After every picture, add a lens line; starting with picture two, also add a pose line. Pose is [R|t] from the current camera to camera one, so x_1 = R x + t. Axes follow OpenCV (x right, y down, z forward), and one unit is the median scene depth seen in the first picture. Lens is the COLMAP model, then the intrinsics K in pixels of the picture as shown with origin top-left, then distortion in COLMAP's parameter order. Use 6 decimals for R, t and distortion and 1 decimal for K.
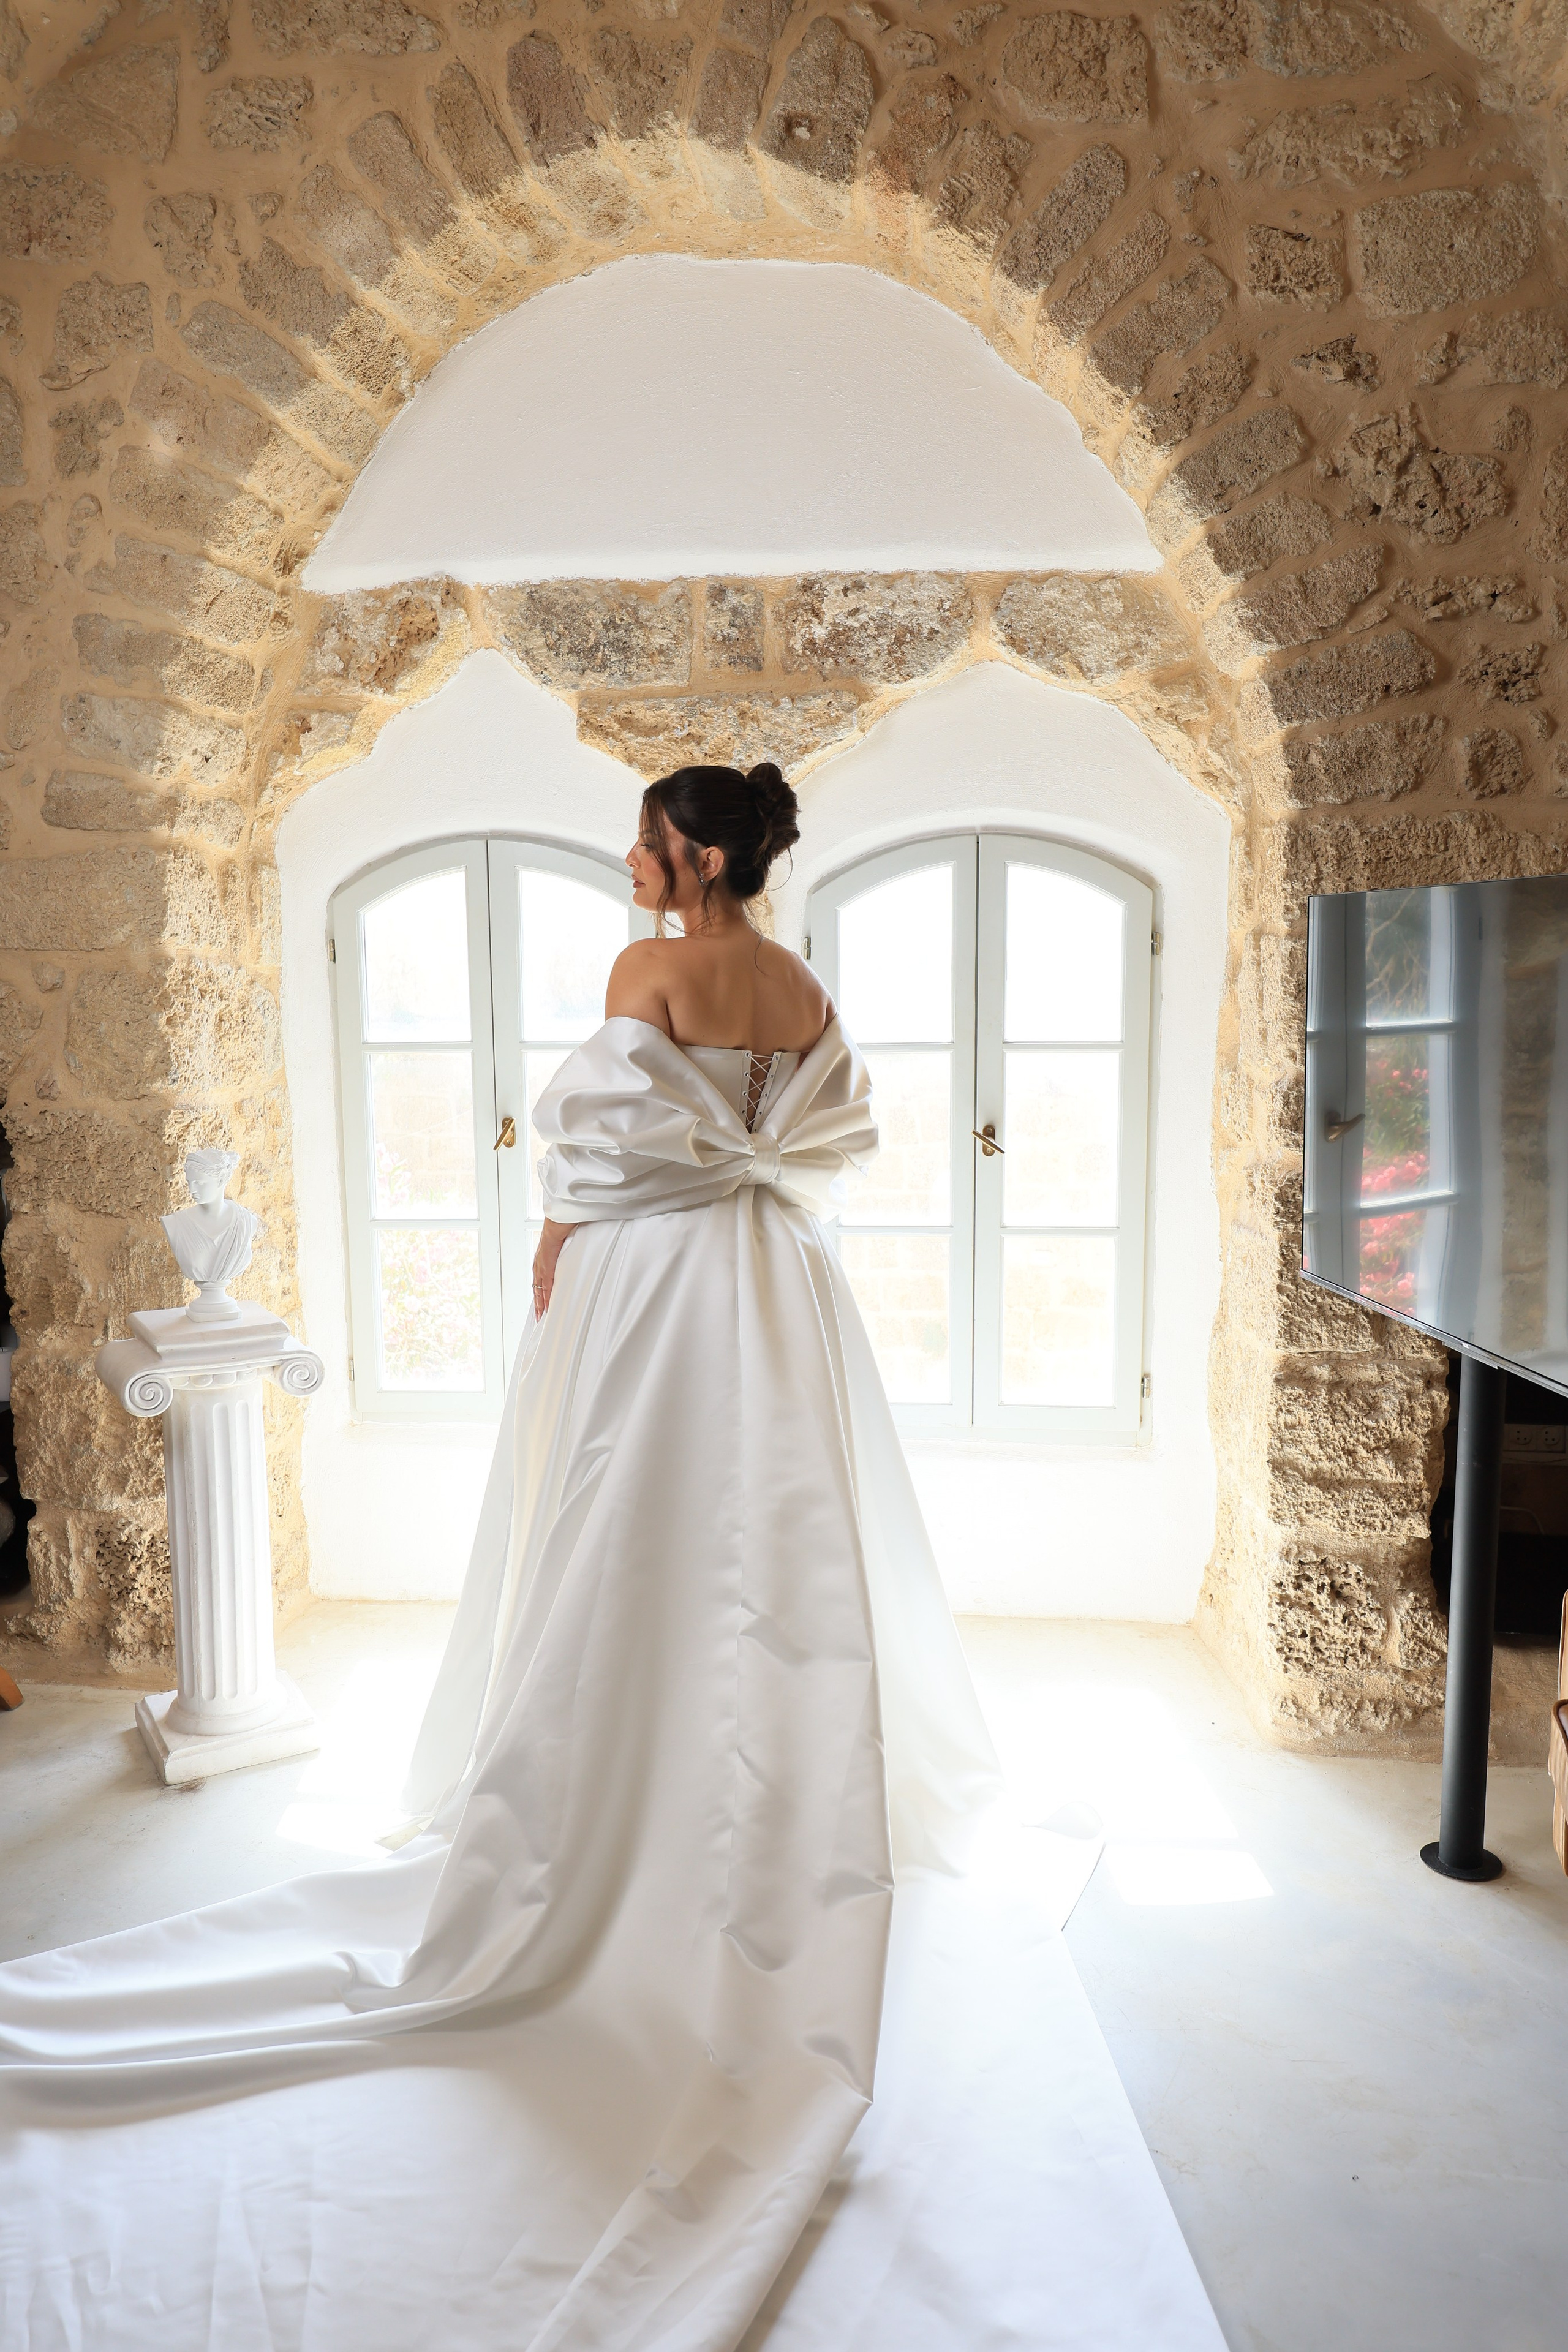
lens RADIAL K [[1812.0, 0, 779.1], [0, 1812.0, 1195.3], [0, 0, 1]] dist [0.028061, 0.020528]
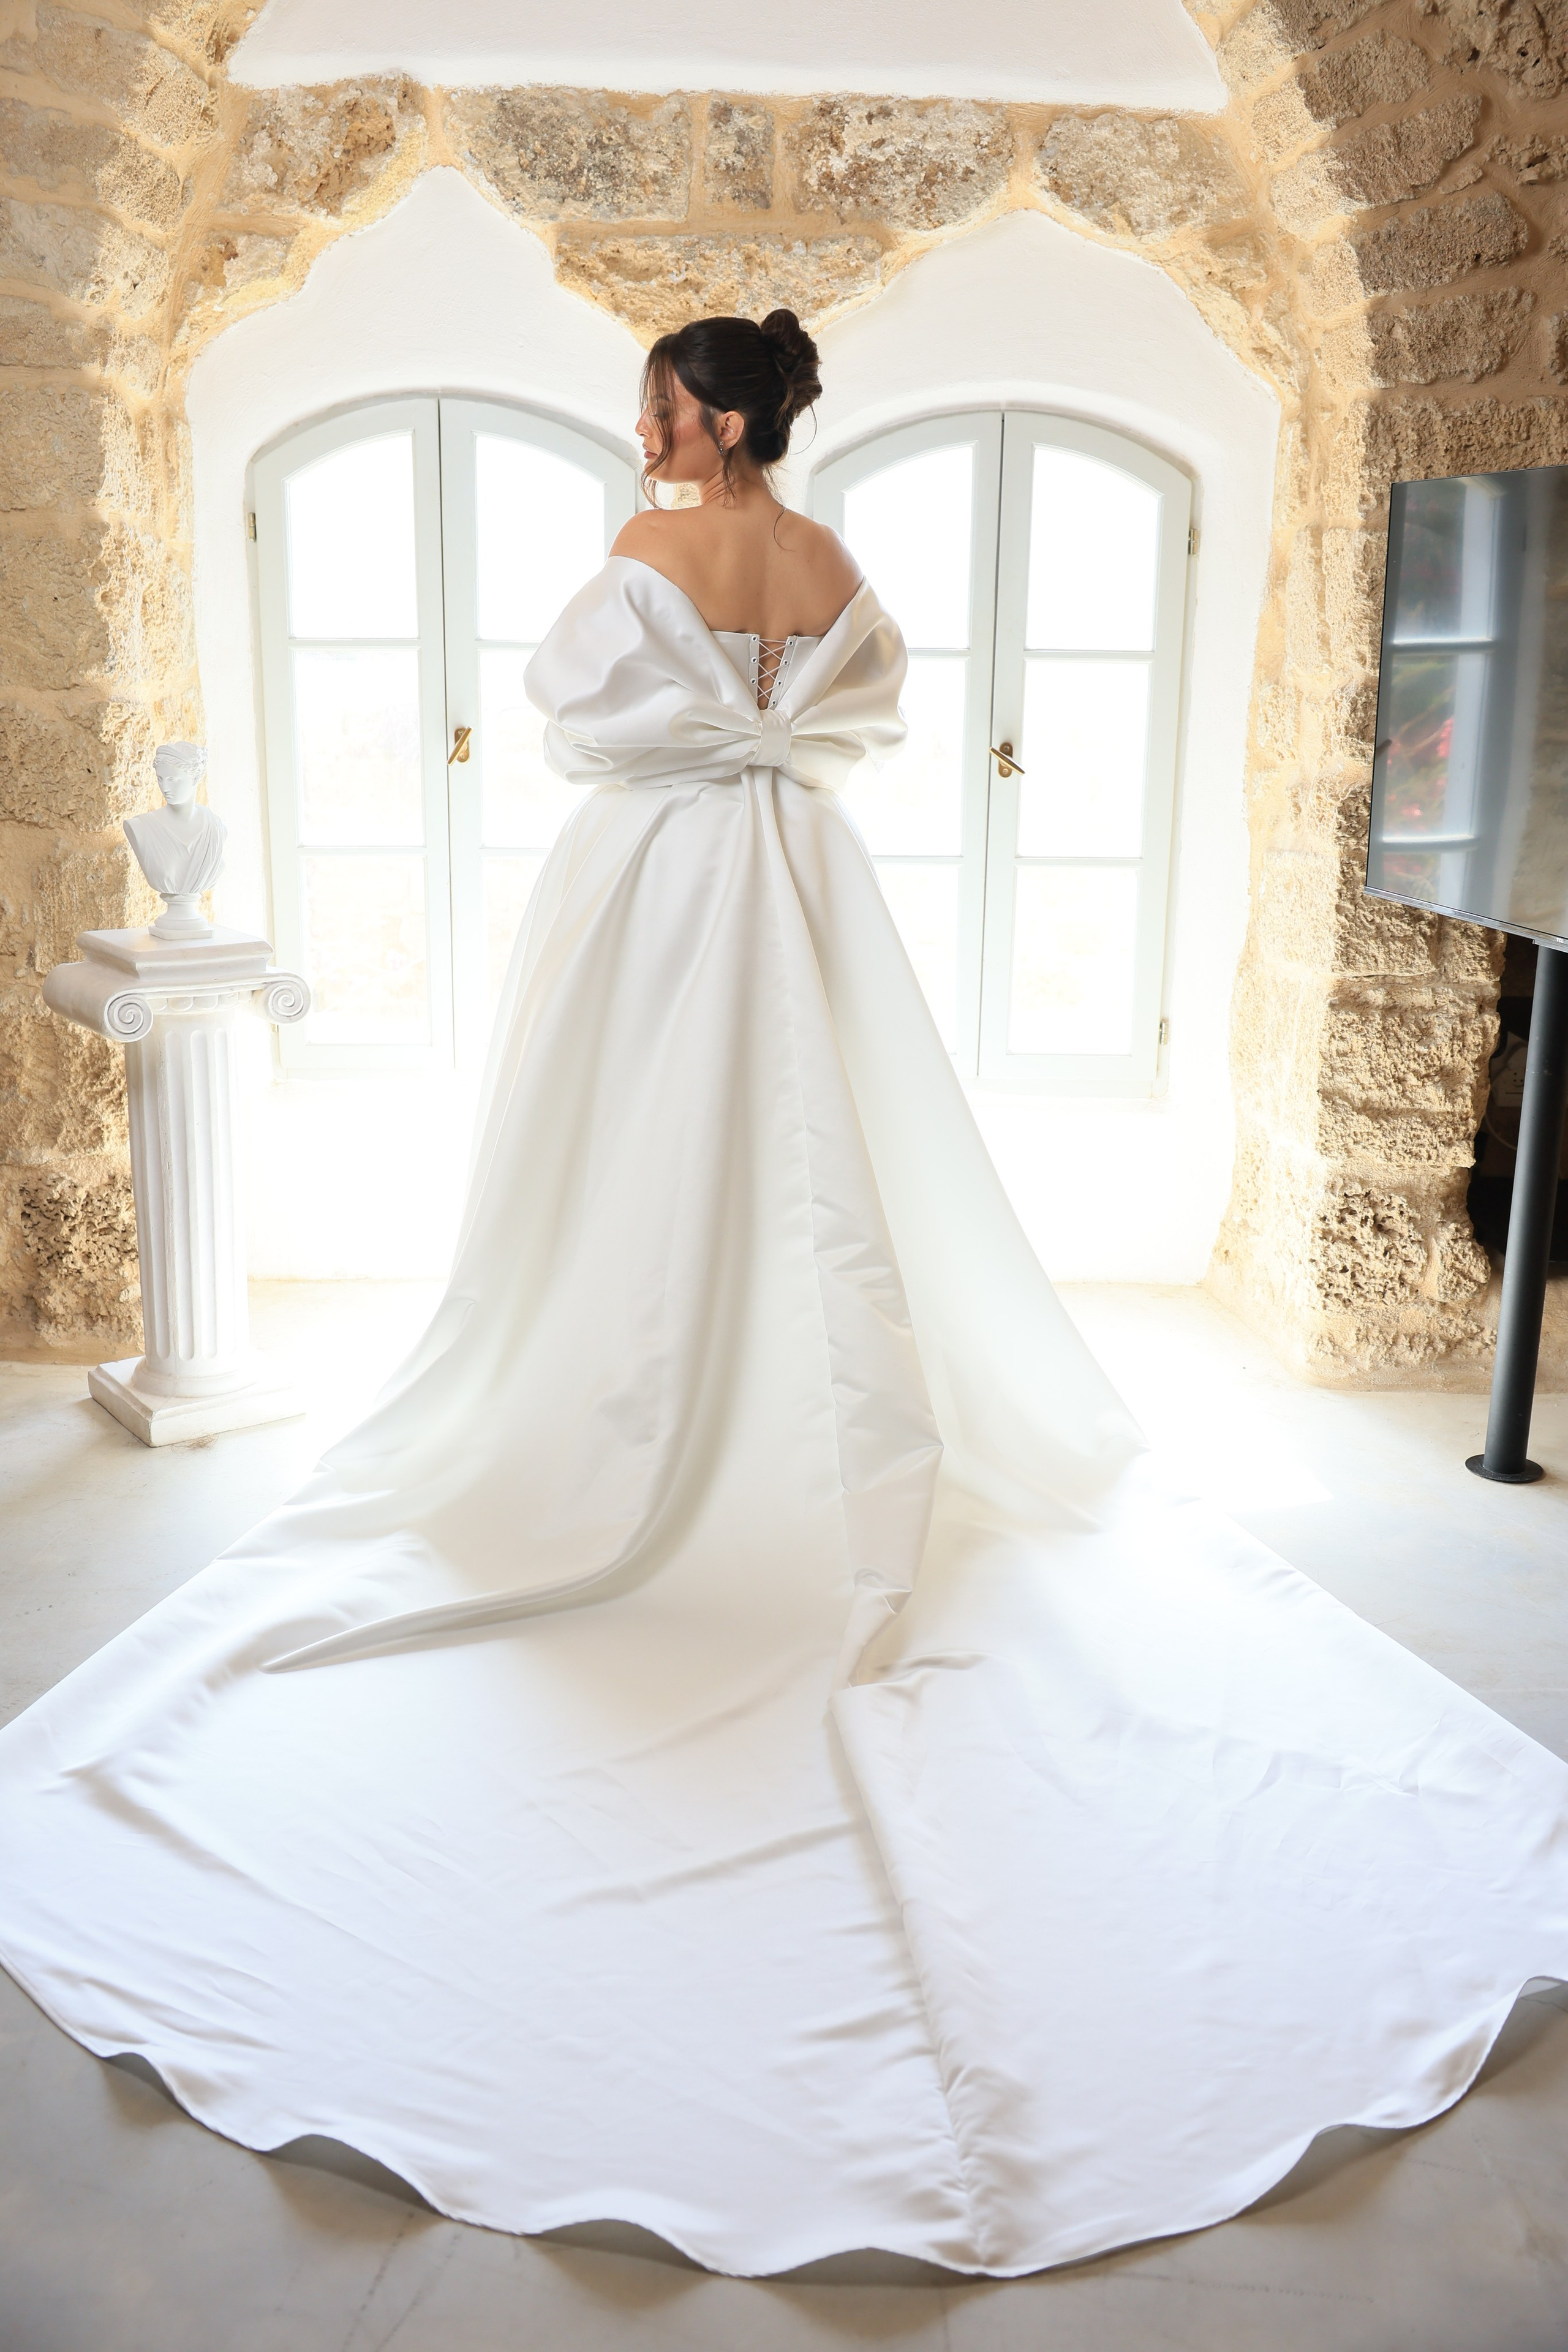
lens RADIAL K [[2272.3, 0, 801.5], [0, 2272.3, 1179.3], [0, 0, 1]] dist [0.023138, 0.000000]
pose [[0.990881, -0.009921, 0.134374, -0.151904], [-0.005209, 0.993719, 0.111780, 0.055441], [-0.134639, -0.111461, 0.984606, -0.143056]]
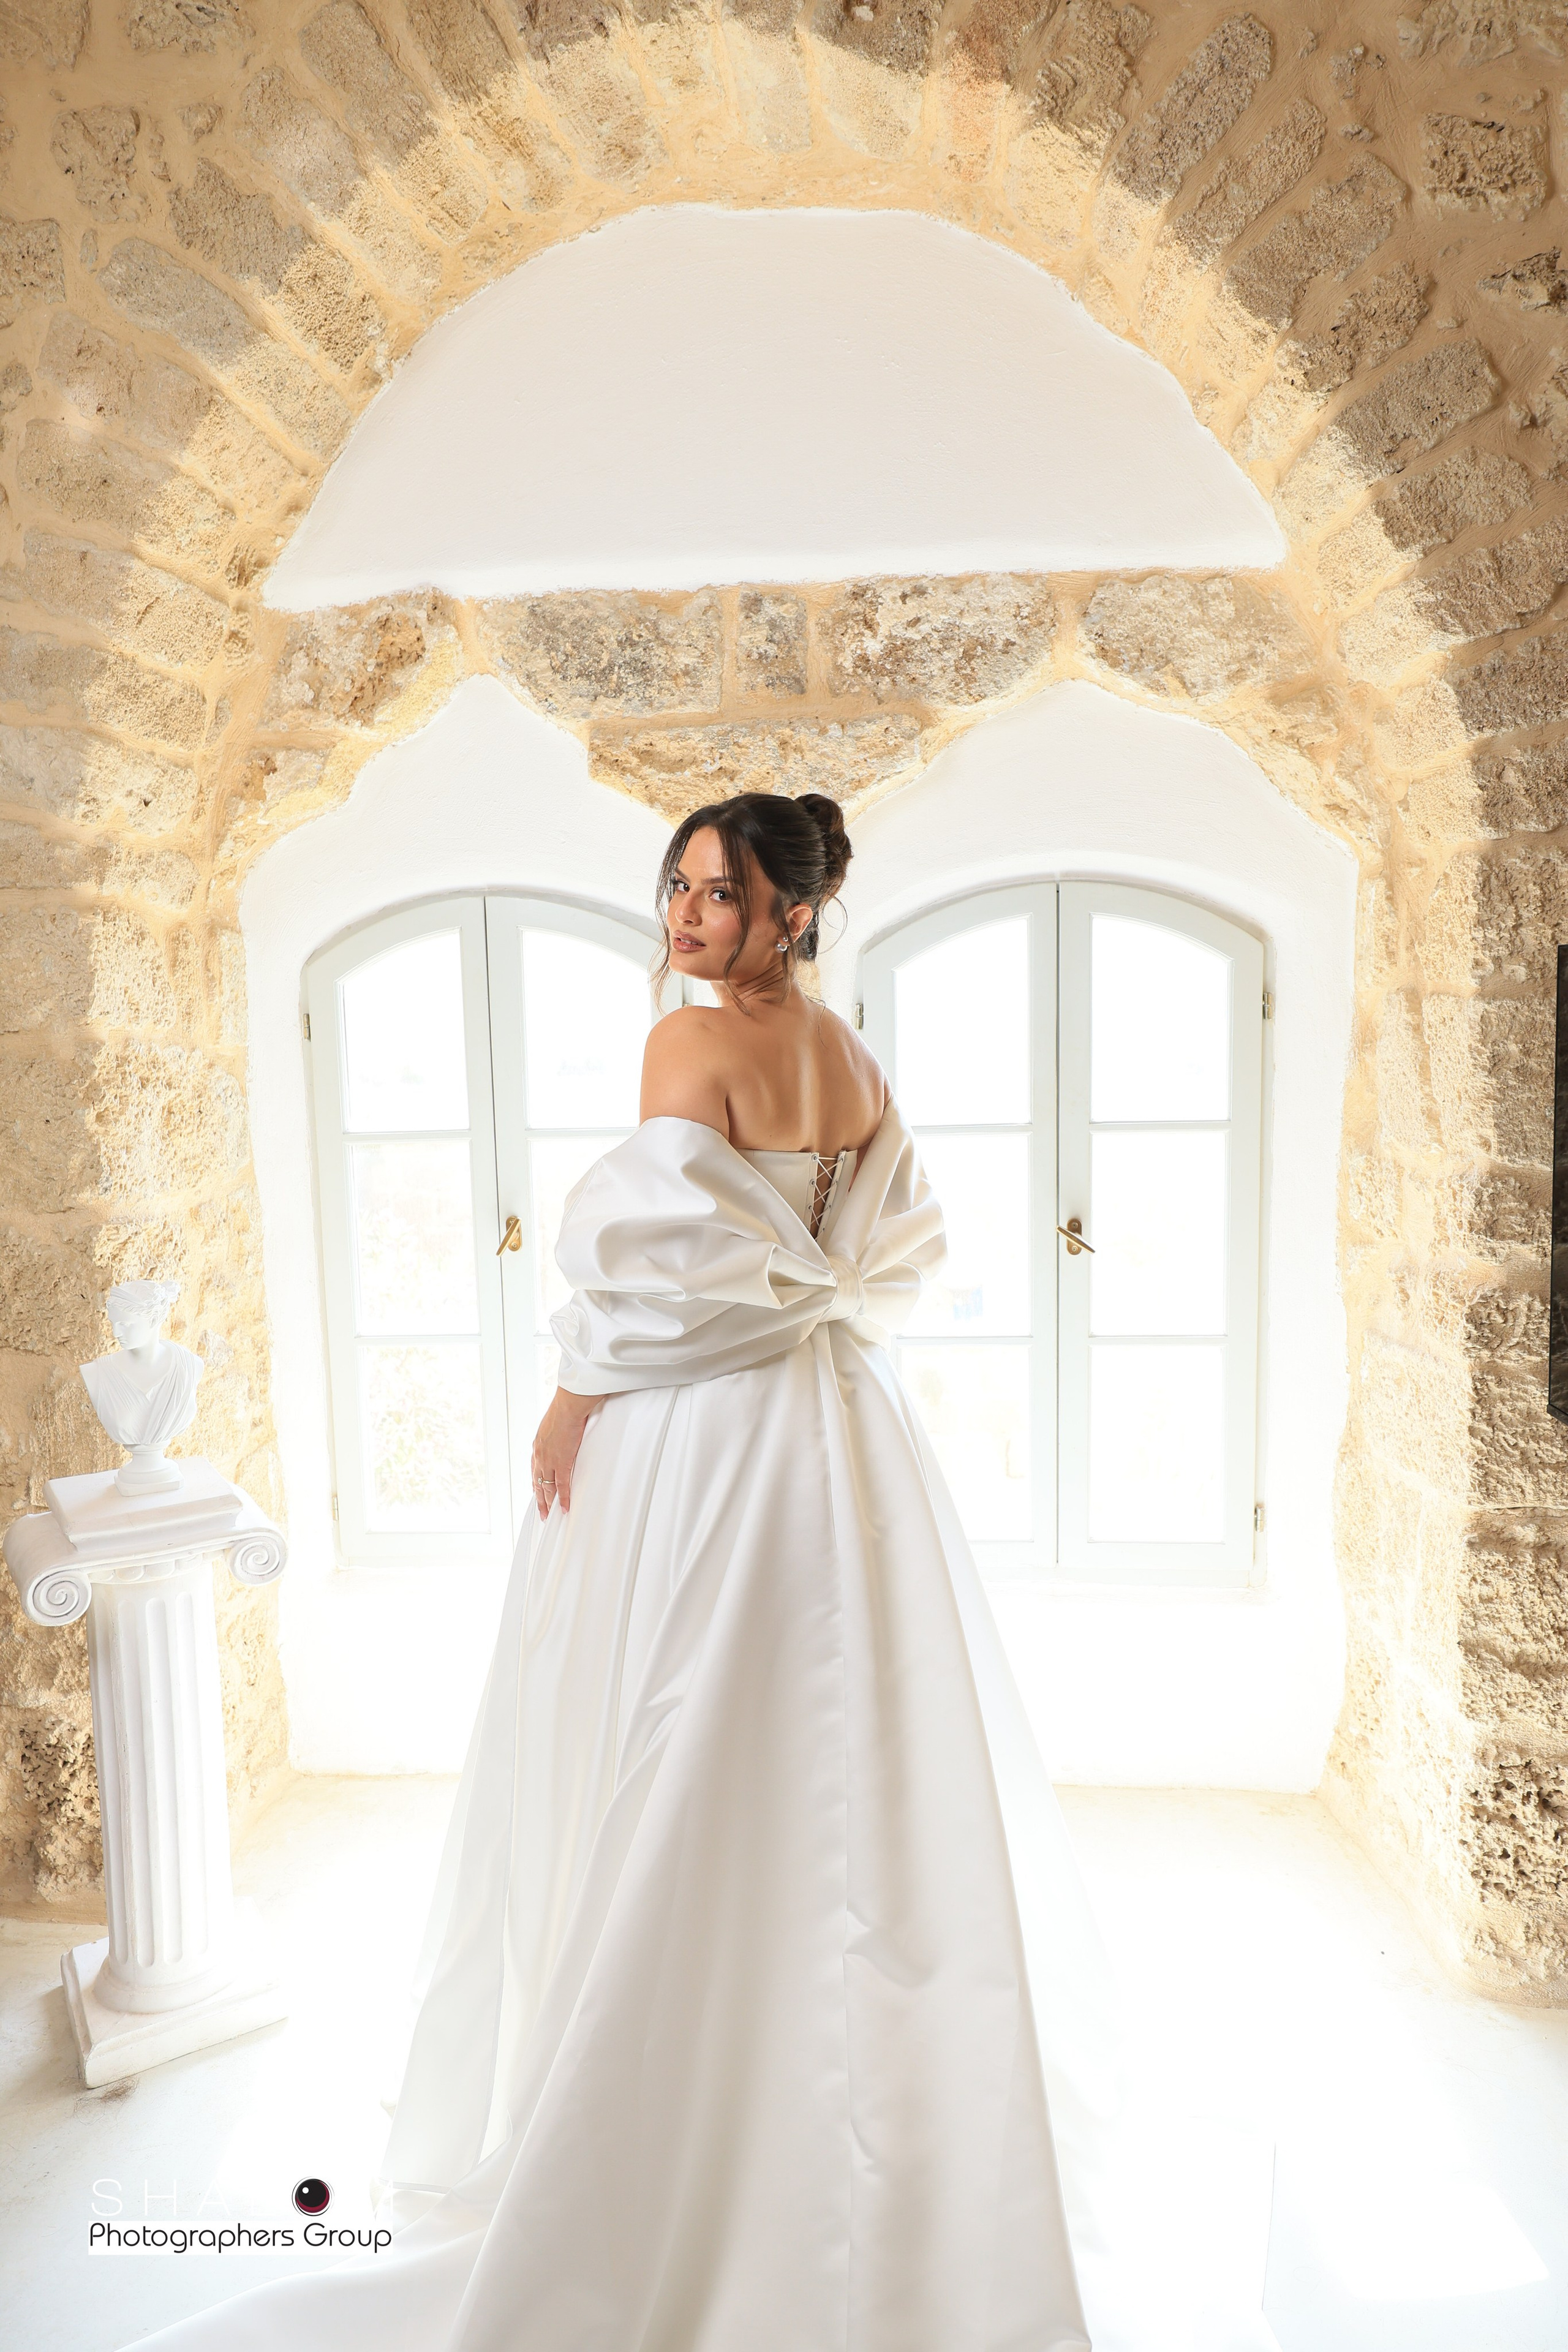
lens RADIAL K [[1577.4, 0, 780.2], [0, 1577.4, 1181.9], [0, 0, 1]] dist [0.000735, 0.031359]
pose [[0.999712, -0.016005, 0.017905, -0.039312], [0.016443, 0.999562, -0.024615, -0.043057], [-0.017503, 0.024902, 0.999537, 0.274510]]
